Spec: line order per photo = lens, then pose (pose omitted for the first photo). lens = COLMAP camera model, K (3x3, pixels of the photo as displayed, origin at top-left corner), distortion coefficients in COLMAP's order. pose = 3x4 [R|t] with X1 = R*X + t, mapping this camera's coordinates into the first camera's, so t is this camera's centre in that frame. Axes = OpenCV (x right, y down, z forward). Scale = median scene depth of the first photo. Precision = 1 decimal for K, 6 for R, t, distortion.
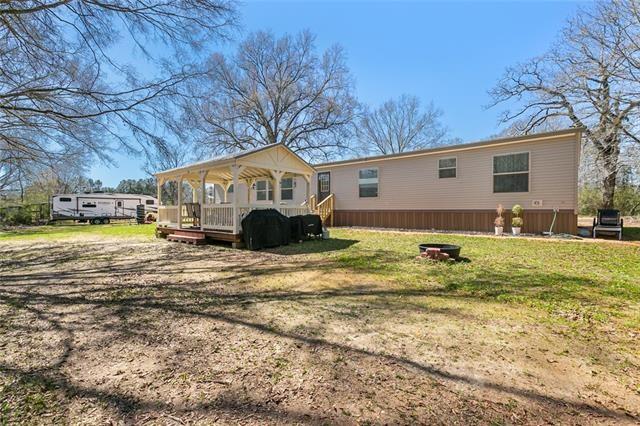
lens RADIAL K [[289.7, 0, 318.0], [0, 289.7, 213.1], [0, 0, 1]] dist [0.001400, 0.000266]
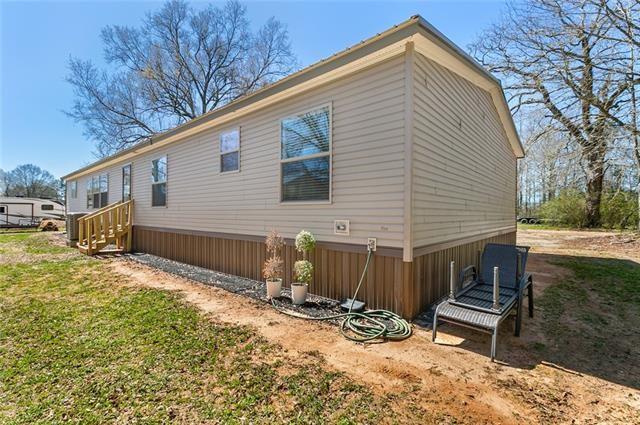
lens RADIAL K [[289.7, 0, 322.0], [0, 289.7, 215.7], [0, 0, 1]] dist [0.001400, 0.000266]
pose [[0.999987, 0.004864, 0.001327, 0.257113], [-0.004858, 0.999978, -0.004468, -0.017433], [-0.001348, 0.004462, 0.999989, 0.206539]]
